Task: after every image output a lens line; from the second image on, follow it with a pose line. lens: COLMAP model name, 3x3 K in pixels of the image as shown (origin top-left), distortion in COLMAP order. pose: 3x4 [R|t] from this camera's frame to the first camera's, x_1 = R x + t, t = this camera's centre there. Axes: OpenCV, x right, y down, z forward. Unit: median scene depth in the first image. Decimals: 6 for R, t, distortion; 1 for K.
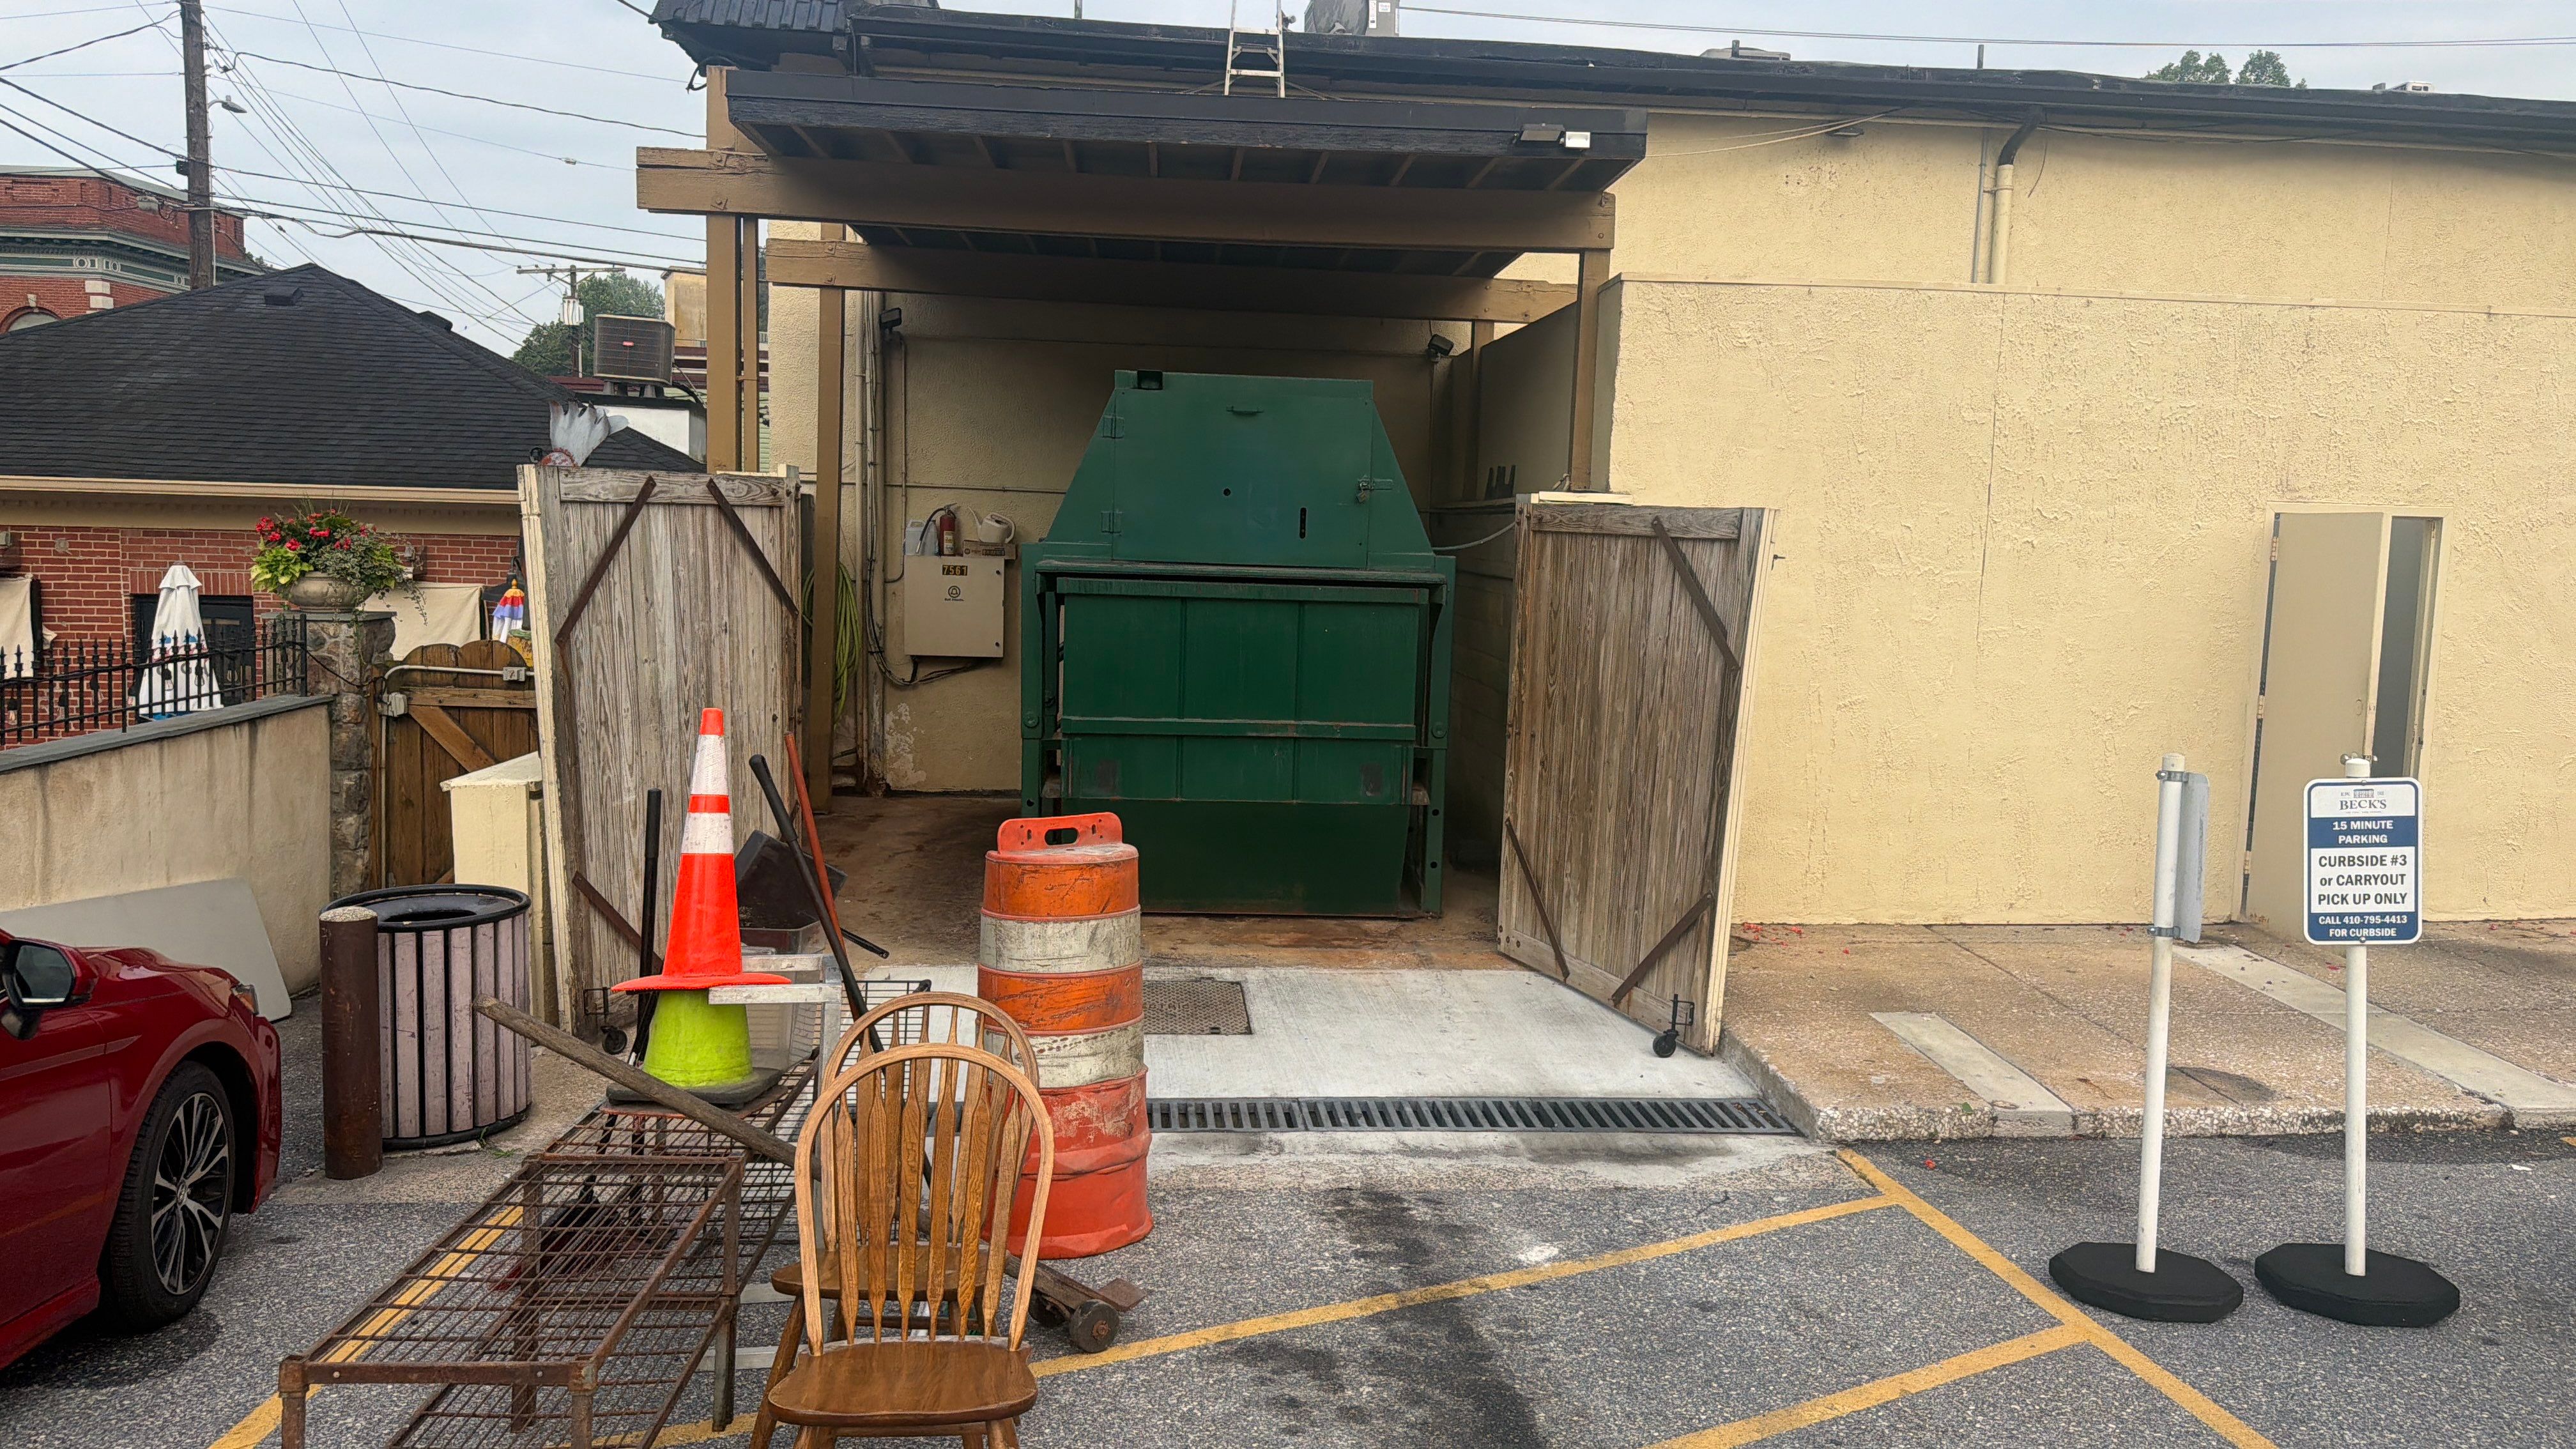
lens RADIAL K [[1790.1, 0, 1301.5], [0, 1790.1, 721.0], [0, 0, 1]] dist [0.071402, -0.062227]
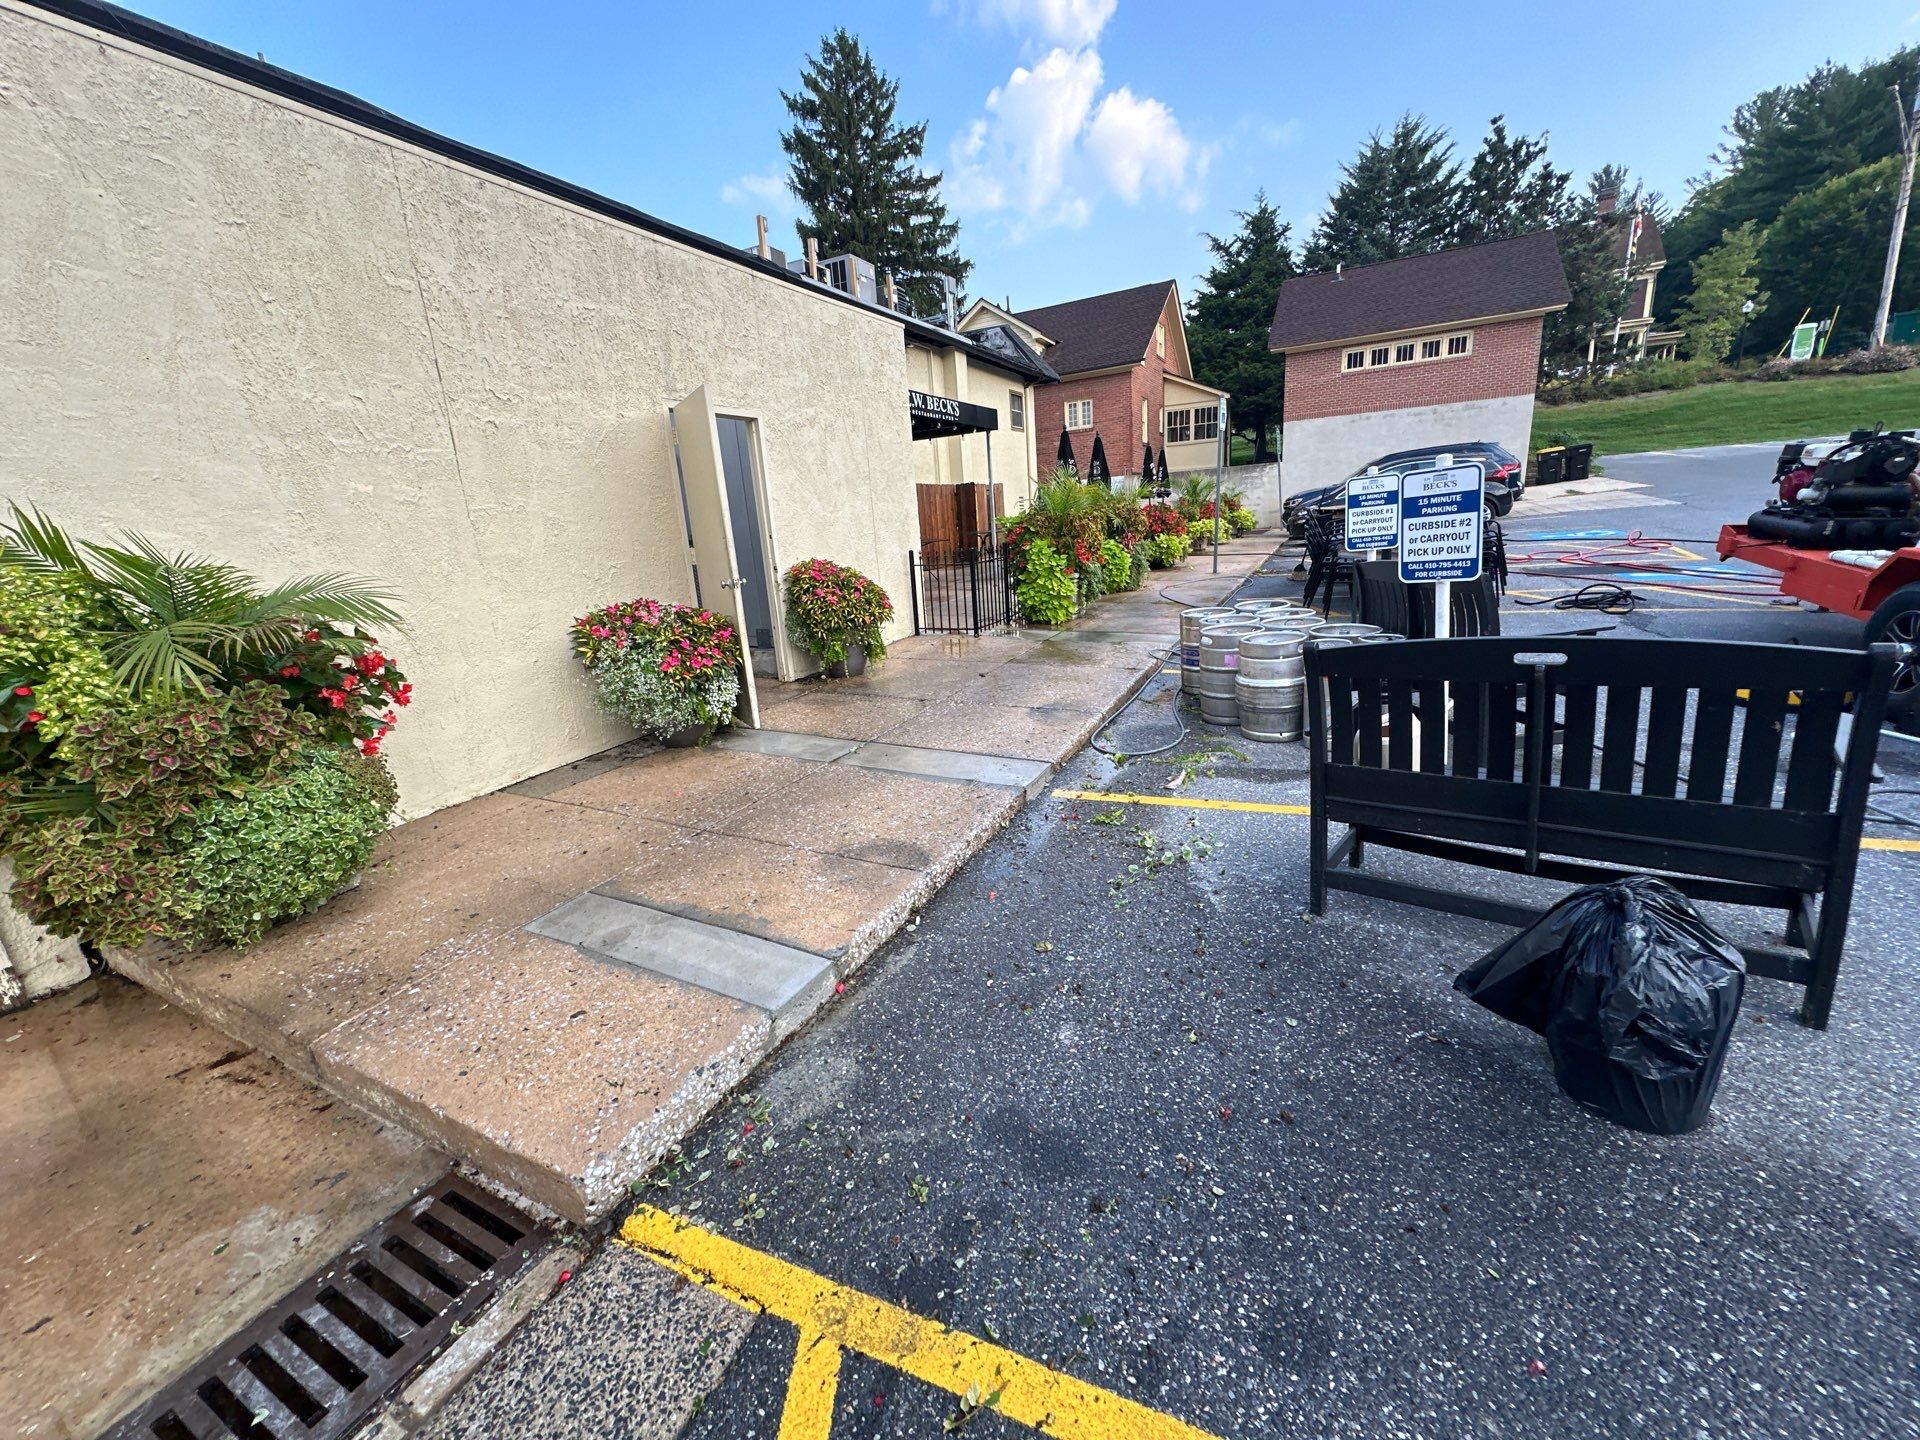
lens RADIAL K [[762.0, 0, 957.8], [0, 762.0, 719.0], [0, 0, 1]] dist [-0.000622, -0.000086]
pose [[0.519578, -0.278999, 0.807588, 0.135078], [0.170236, 0.960038, 0.222142, 0.017866], [-0.837293, 0.022060, 0.546310, 0.540923]]
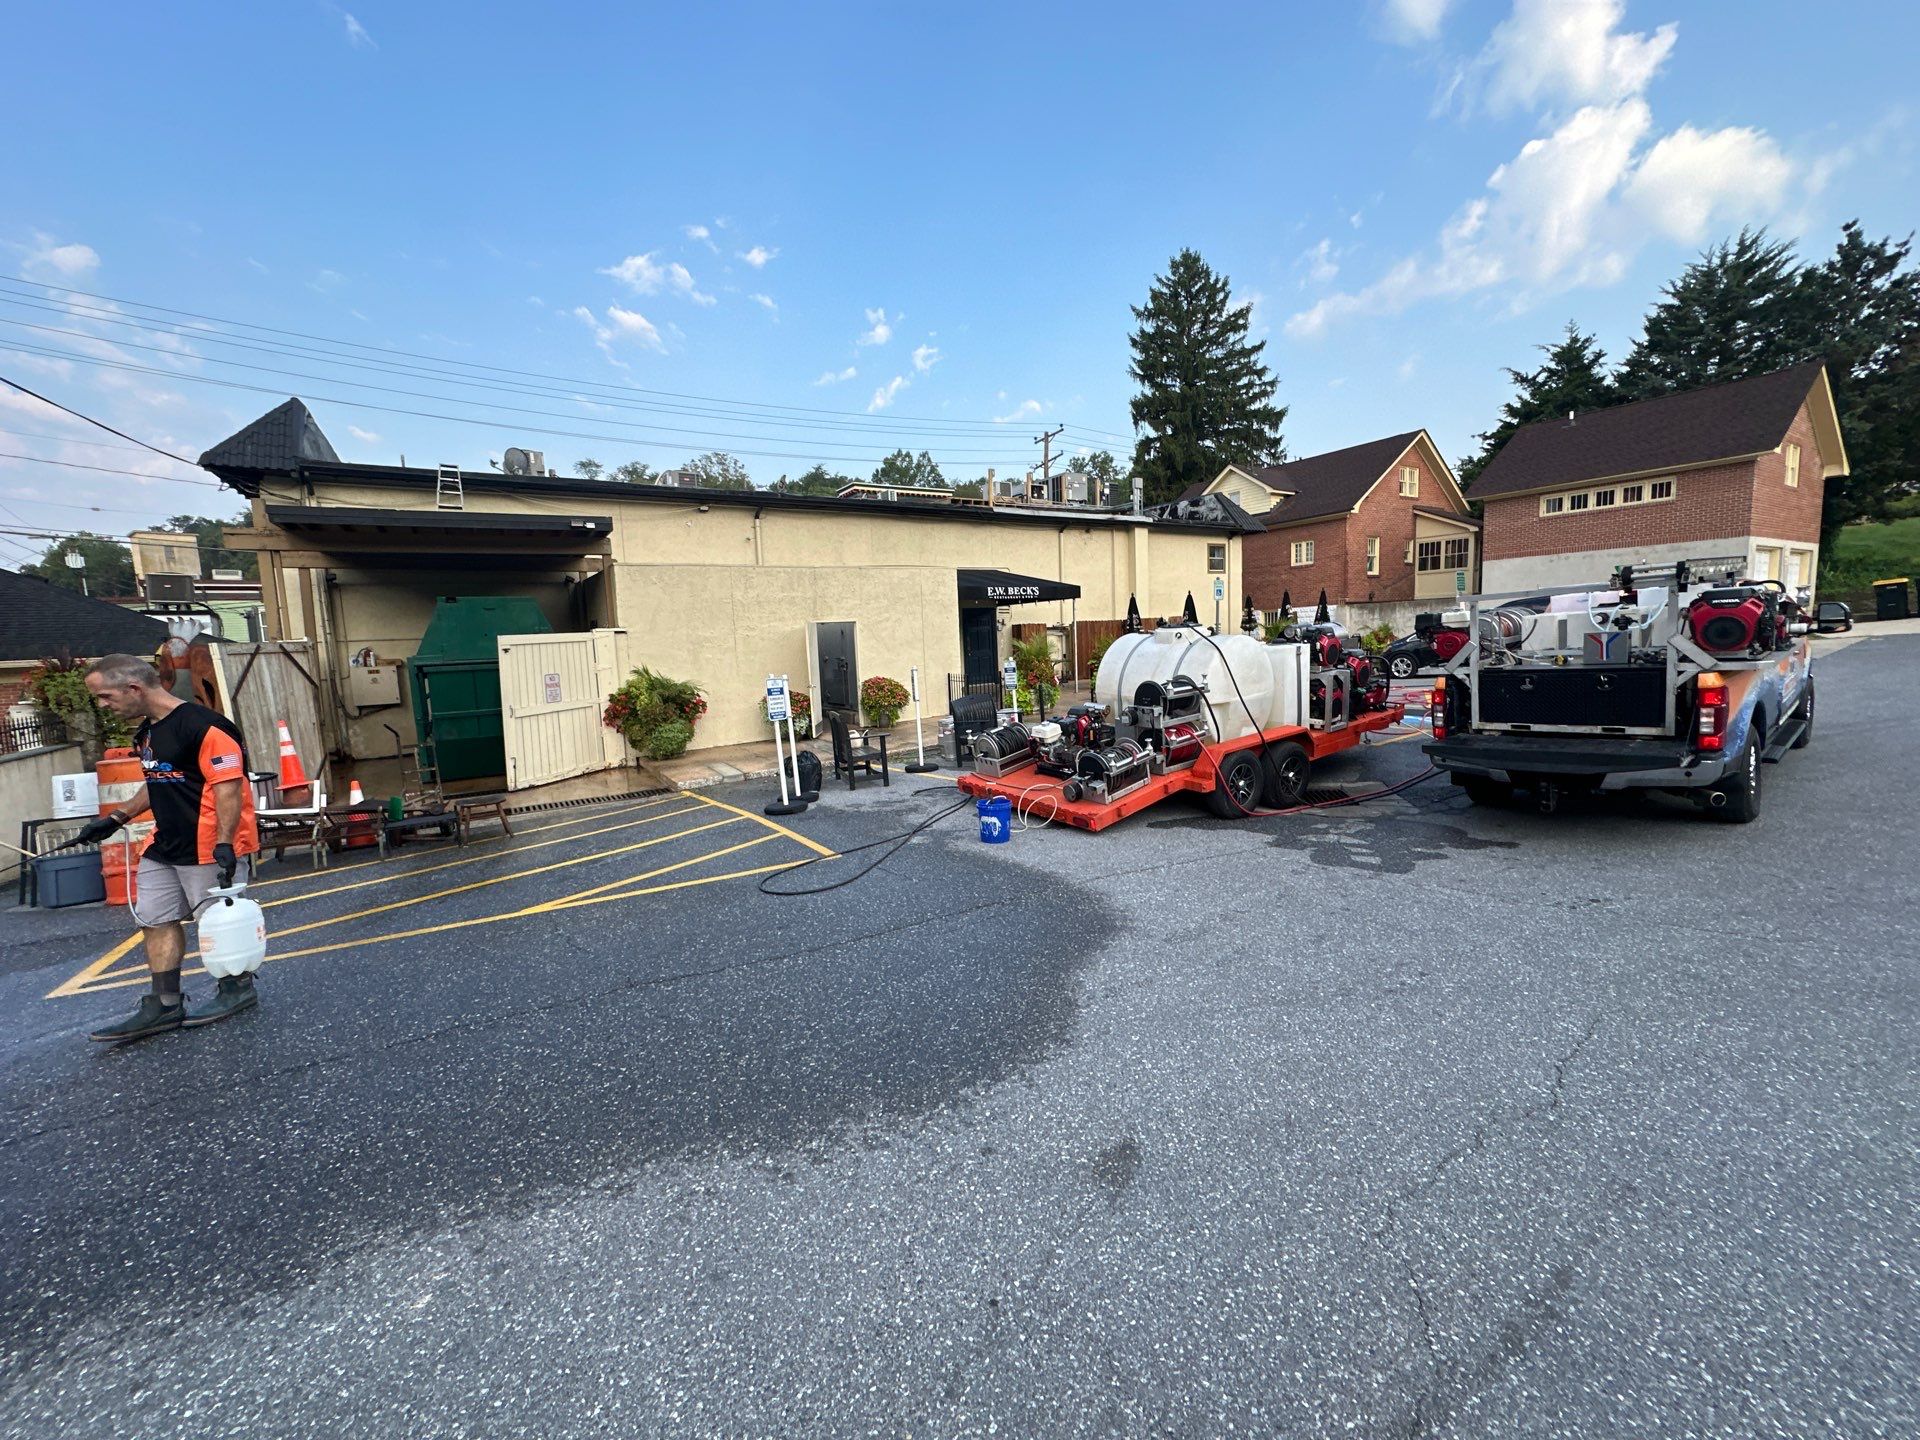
lens RADIAL K [[762.0, 0, 956.8], [0, 762.0, 716.4], [0, 0, 1]] dist [-0.000622, -0.000086]
pose [[0.881074, -0.116710, 0.458353, 0.056912], [0.116326, 0.992782, 0.029182, 0.068492], [-0.458451, 0.027607, 0.888291, -0.546256]]
